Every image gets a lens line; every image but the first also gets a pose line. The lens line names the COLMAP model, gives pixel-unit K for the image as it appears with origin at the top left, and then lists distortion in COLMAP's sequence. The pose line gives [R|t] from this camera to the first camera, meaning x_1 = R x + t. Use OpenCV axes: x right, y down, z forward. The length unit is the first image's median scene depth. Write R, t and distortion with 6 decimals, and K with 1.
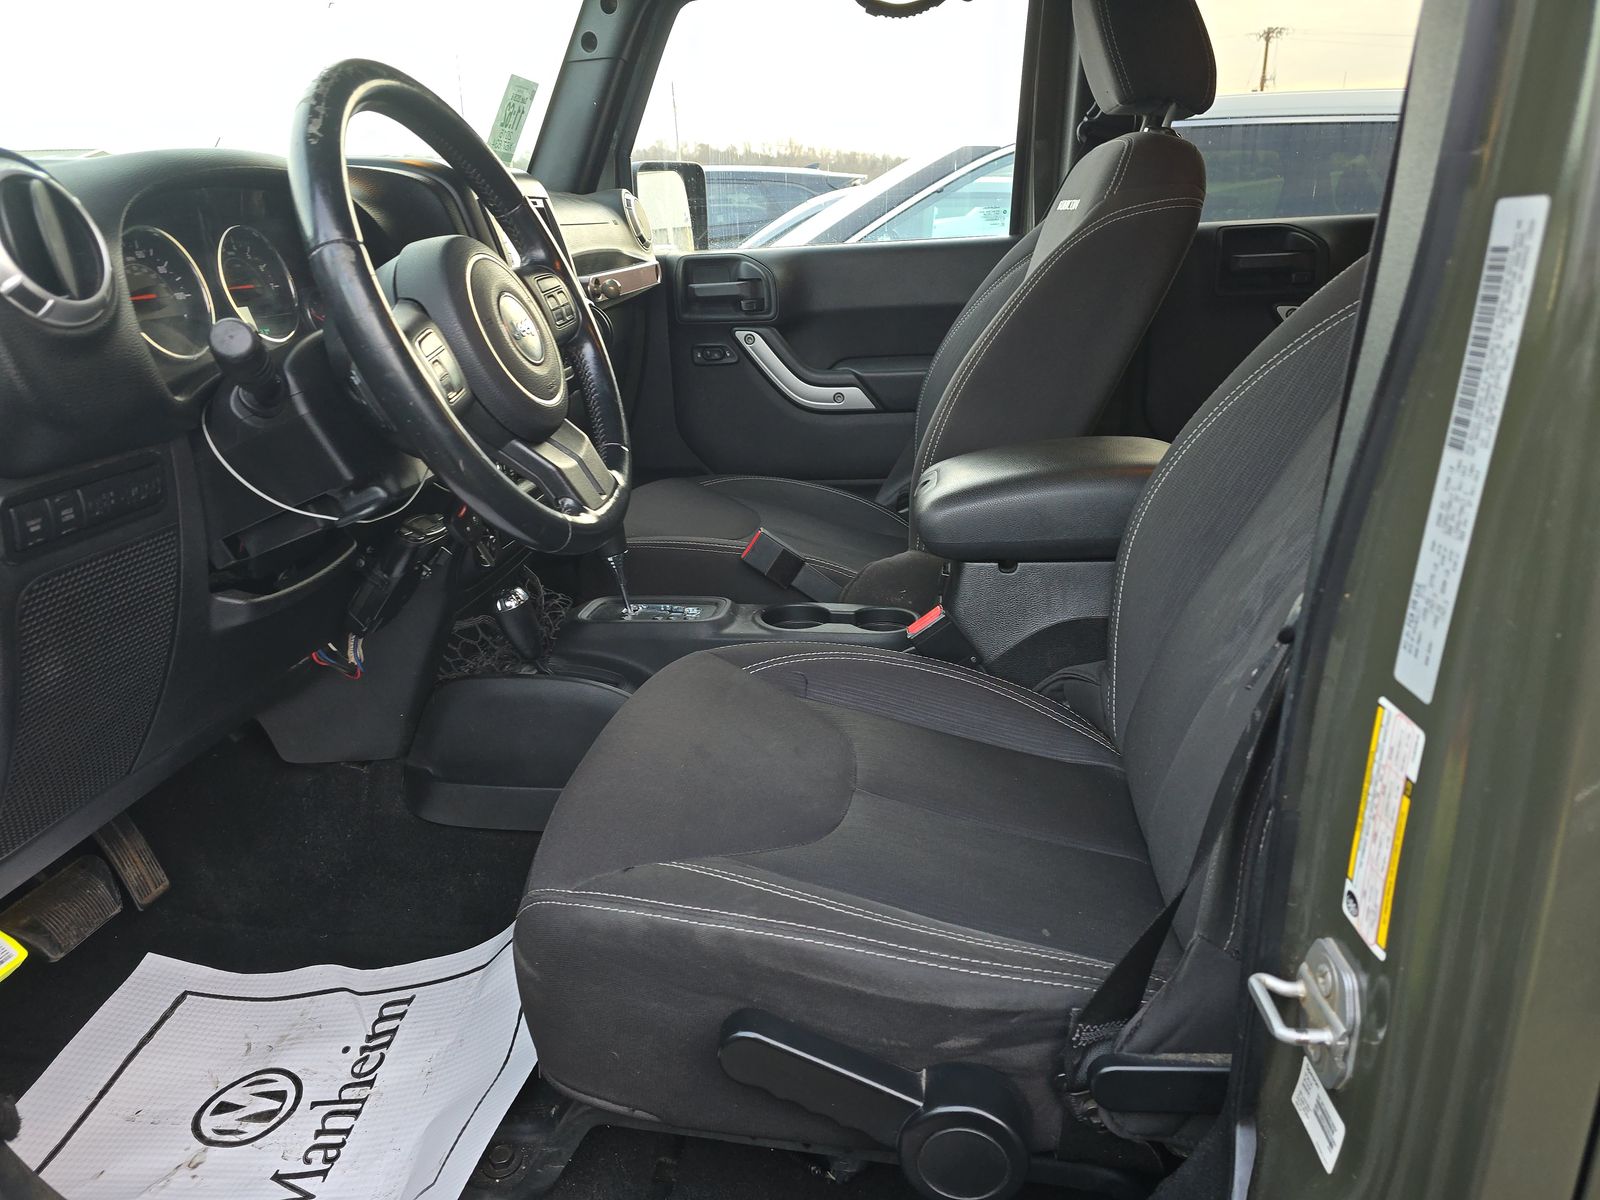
lens RADIAL K [[1066.5, 0, 806.3], [0, 1066.5, 595.9], [0, 0, 1]] dist [0.080433, -0.067617]
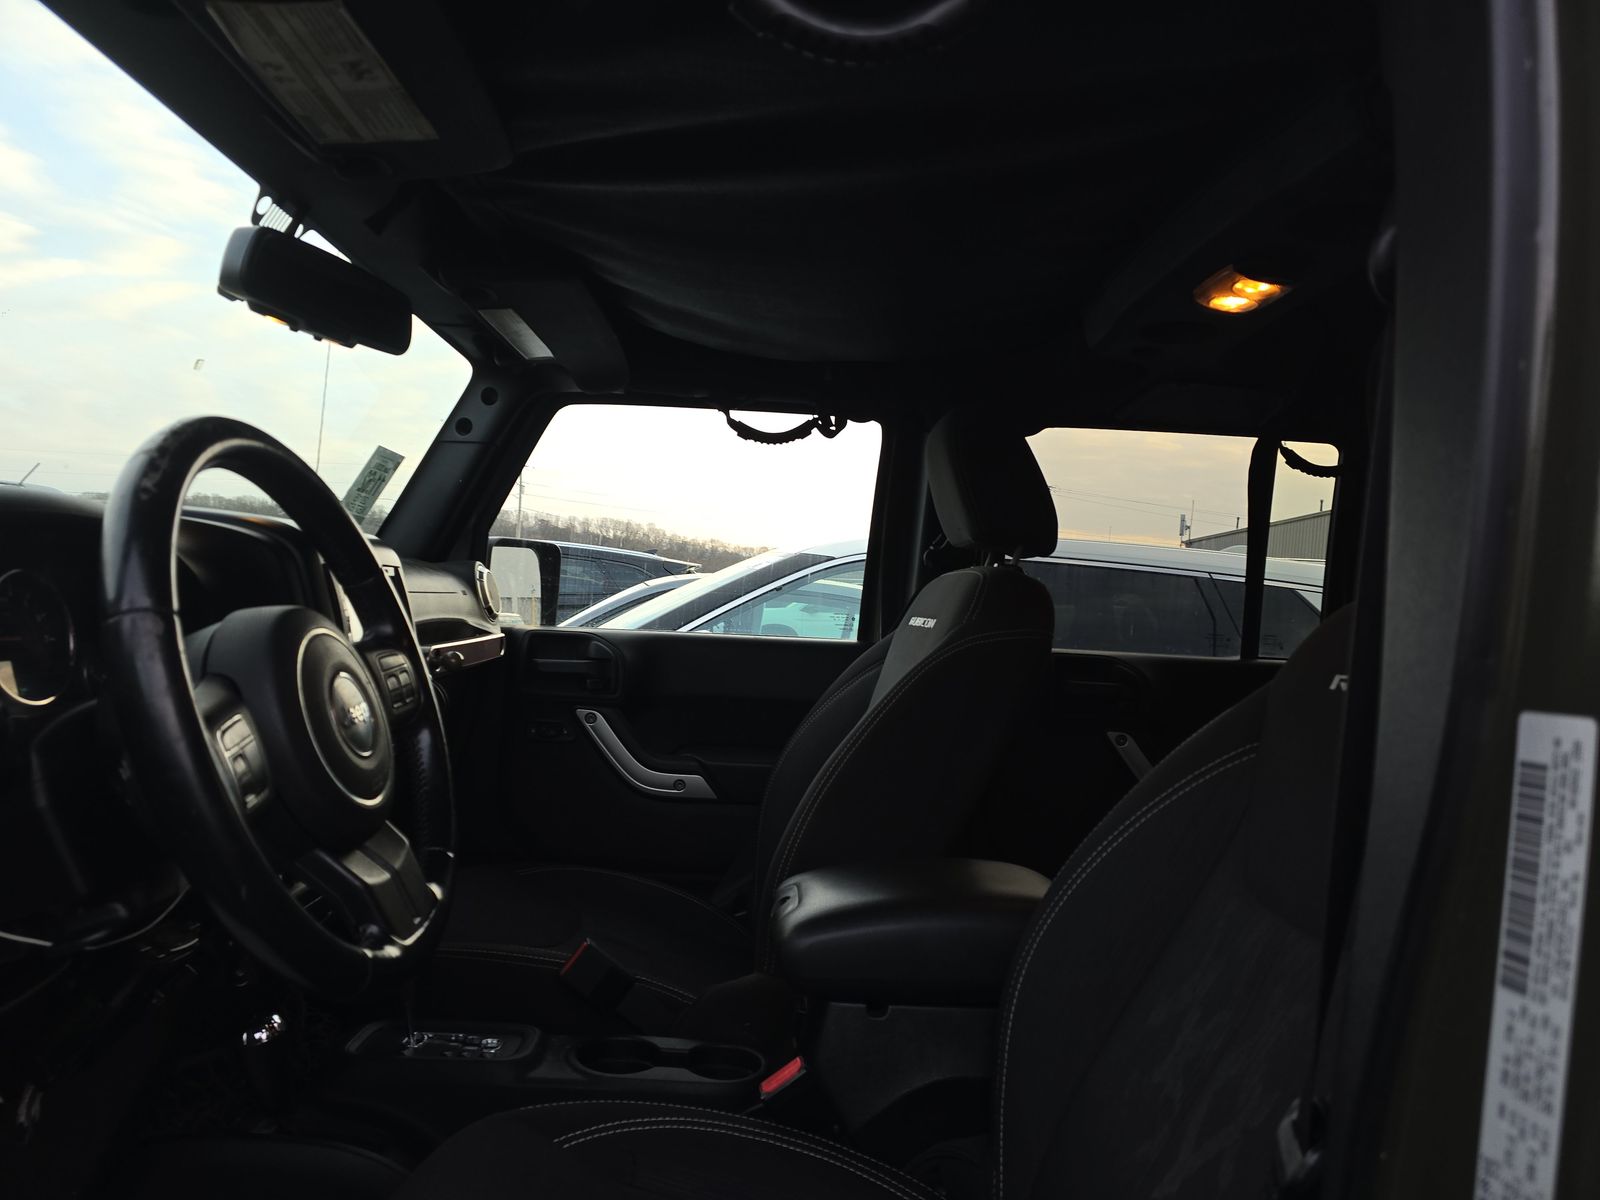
lens RADIAL K [[1066.5, 0, 806.3], [0, 1066.5, 595.9], [0, 0, 1]] dist [0.080433, -0.067617]
pose [[0.982726, 0.098079, 0.156942, -0.042121], [-0.039465, 0.939577, -0.340055, -0.045067], [-0.180812, 0.327987, 0.927217, 0.085470]]
